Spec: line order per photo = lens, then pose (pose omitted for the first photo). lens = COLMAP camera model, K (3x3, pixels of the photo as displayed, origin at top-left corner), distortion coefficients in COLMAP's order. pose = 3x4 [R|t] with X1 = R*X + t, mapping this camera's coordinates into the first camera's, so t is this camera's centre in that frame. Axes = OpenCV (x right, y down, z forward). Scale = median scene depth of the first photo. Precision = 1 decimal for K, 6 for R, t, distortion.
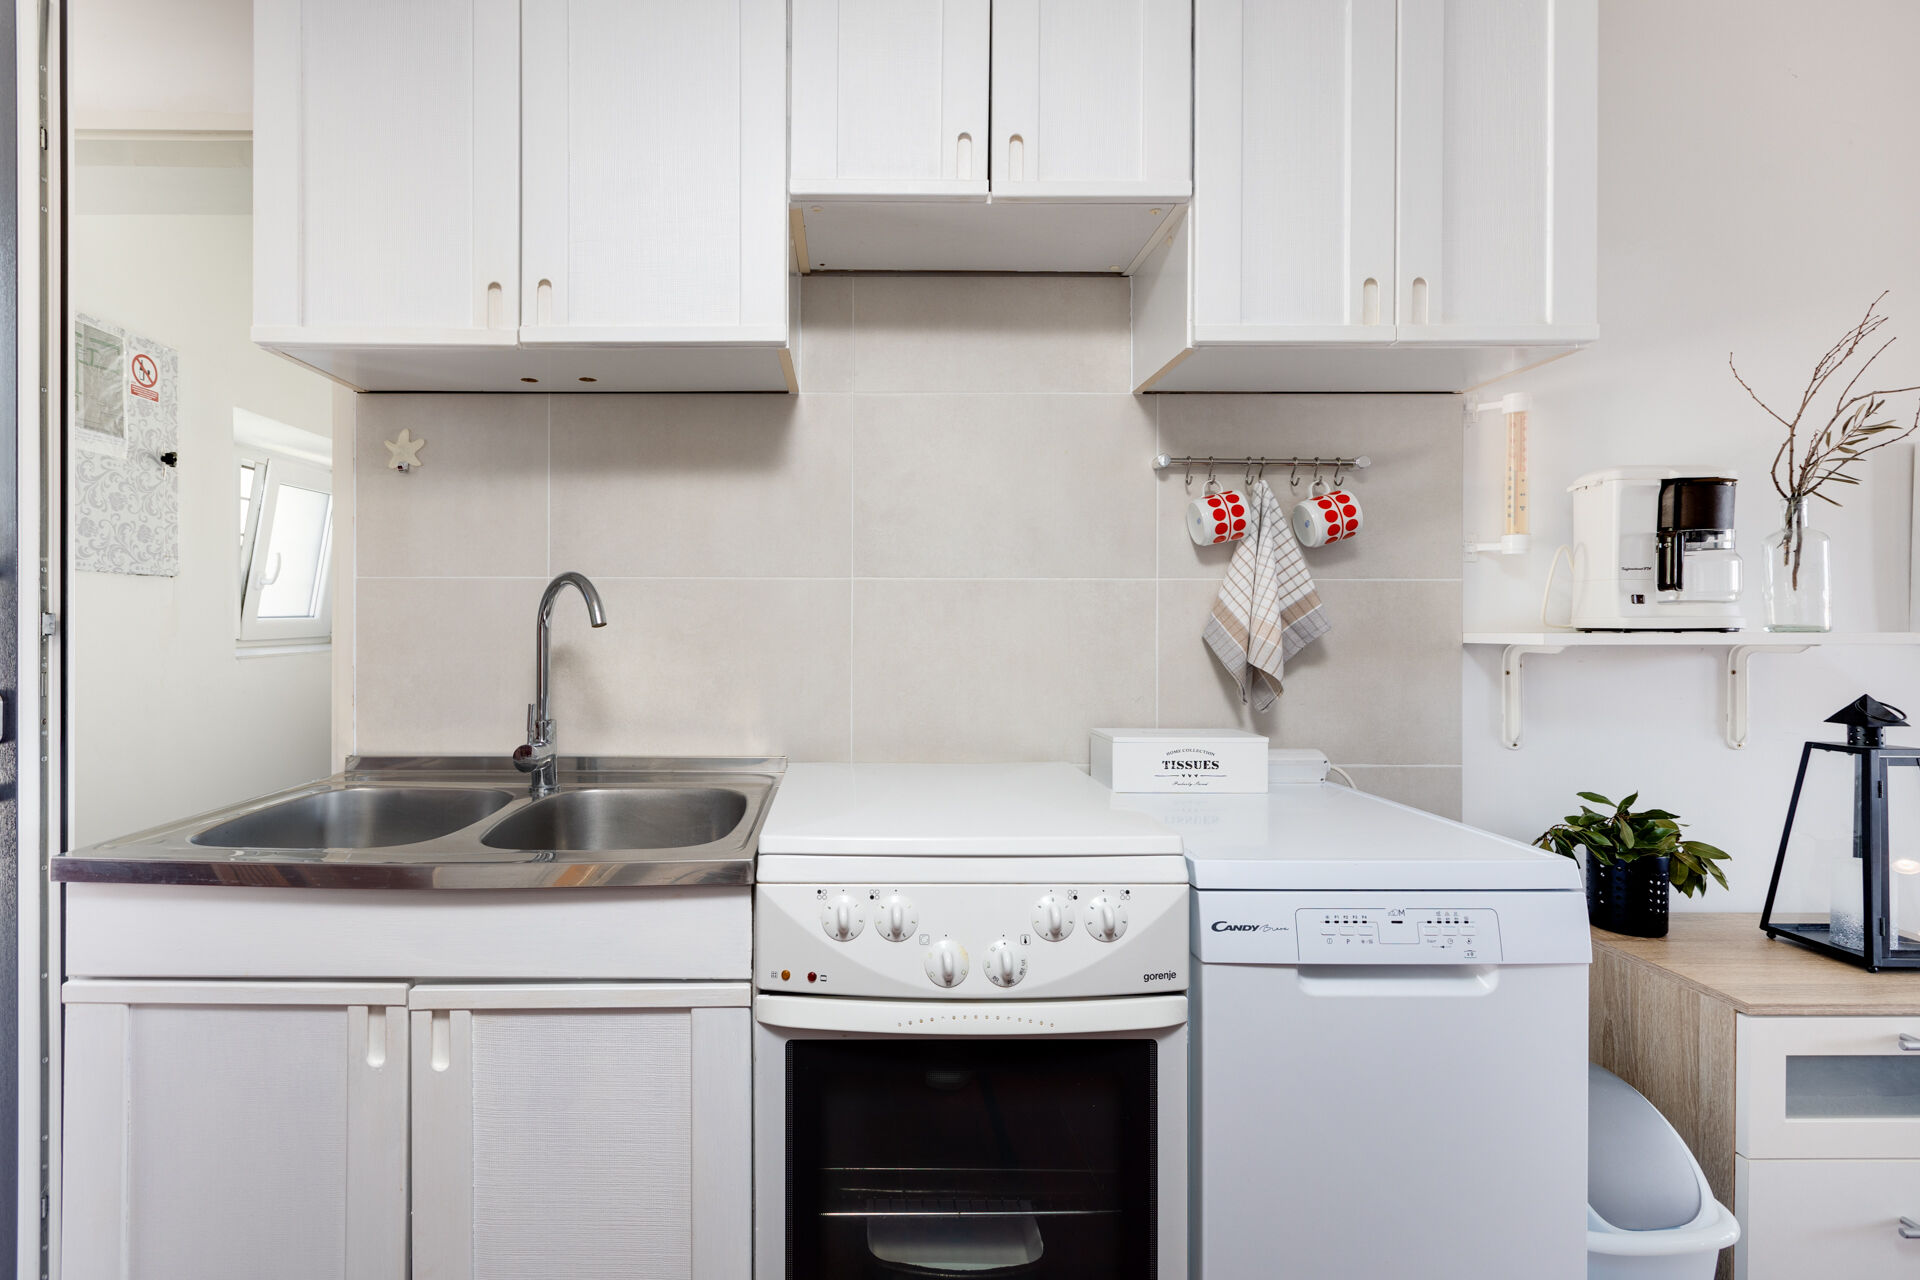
lens RADIAL K [[868.0, 0, 905.0], [0, 868.0, 617.3], [0, 0, 1]] dist [0.005391, -0.001714]
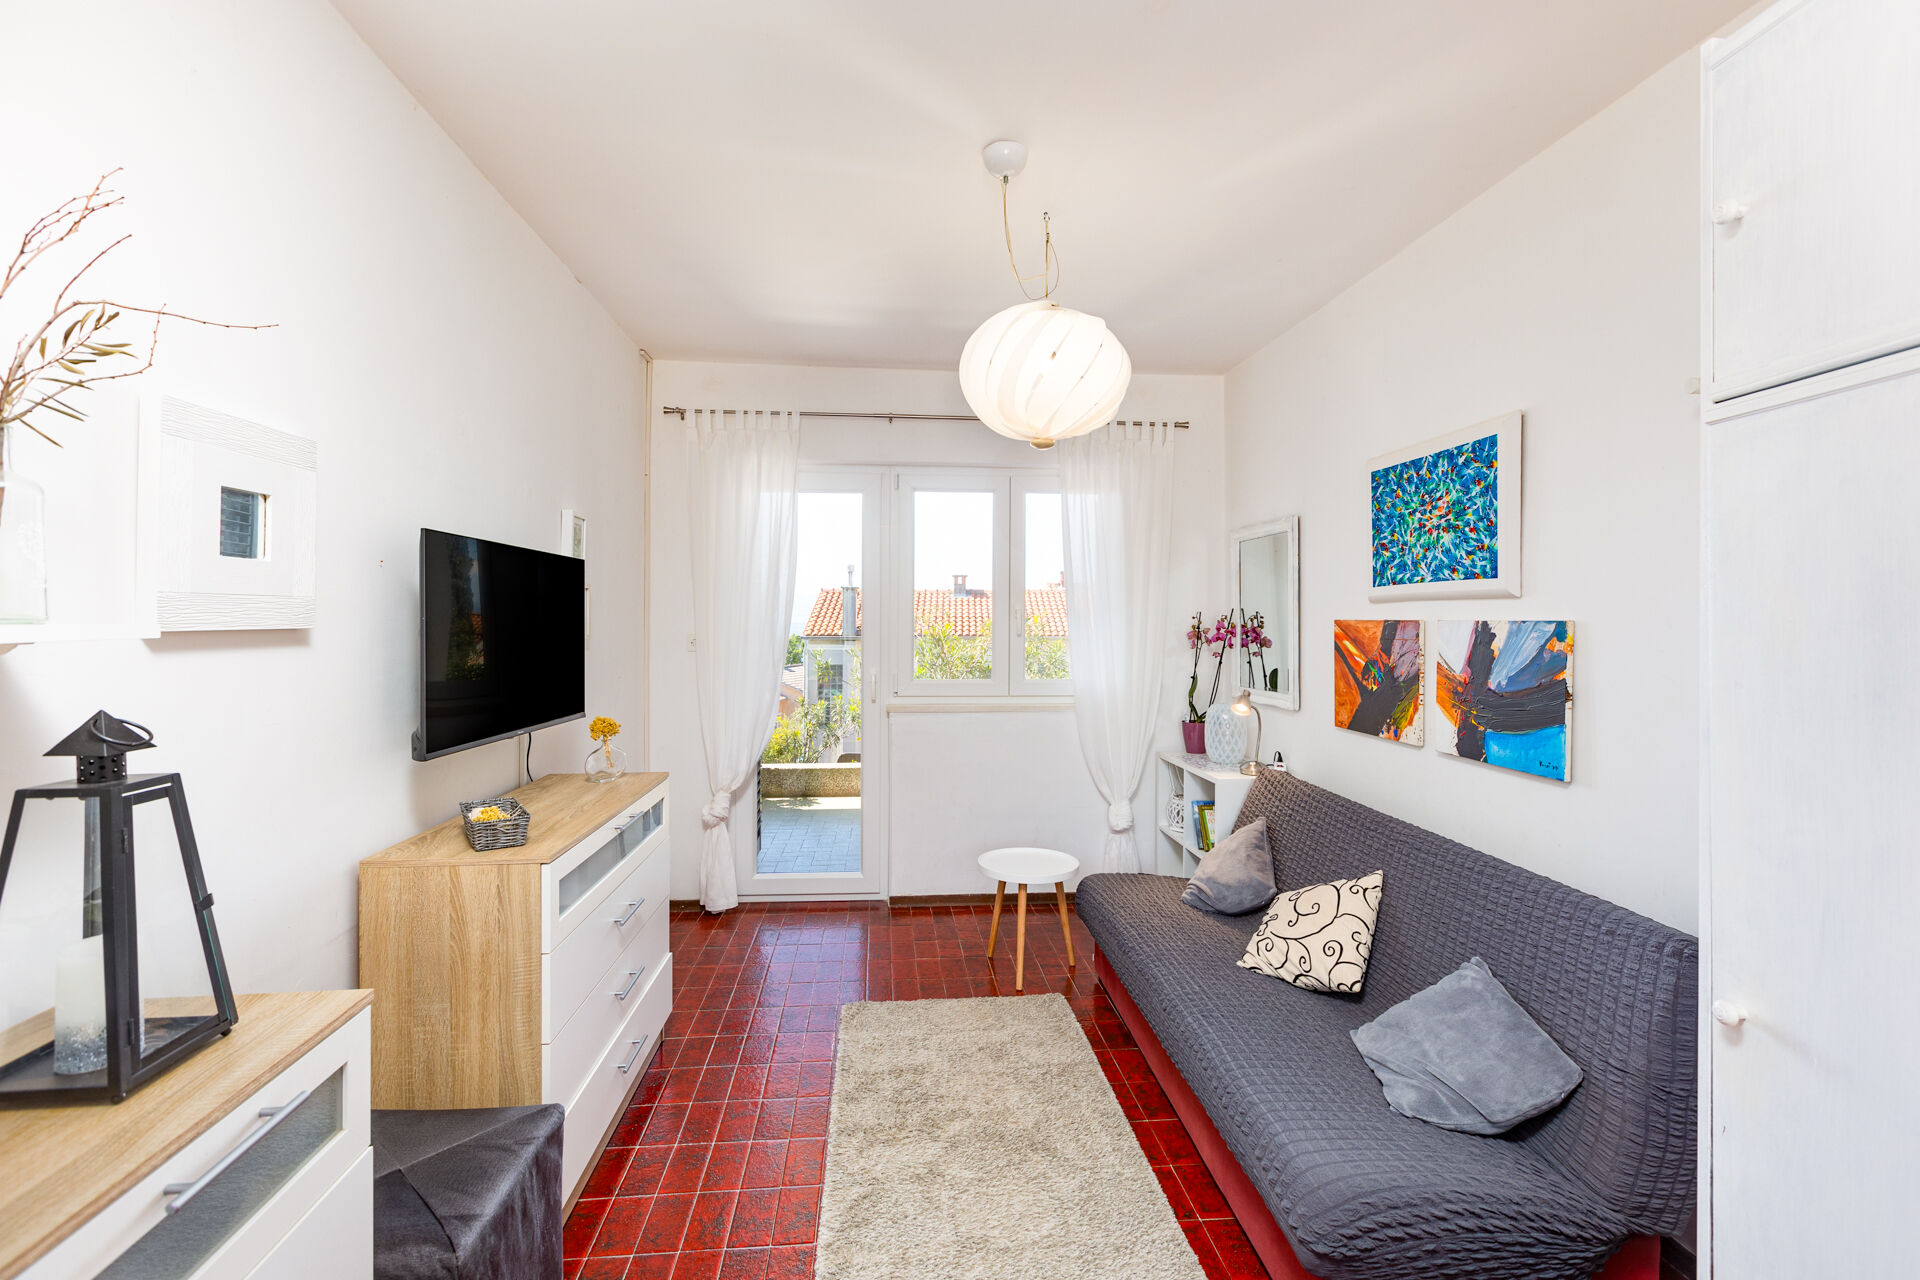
lens RADIAL K [[868.0, 0, 971.1], [0, 868.0, 626.5], [0, 0, 1]] dist [0.005391, -0.001714]
pose [[-0.084892, -0.009996, 0.996340, 0.313303], [-0.000904, 0.999950, 0.009955, 0.010485], [-0.996390, -0.000056, -0.084897, 0.333378]]
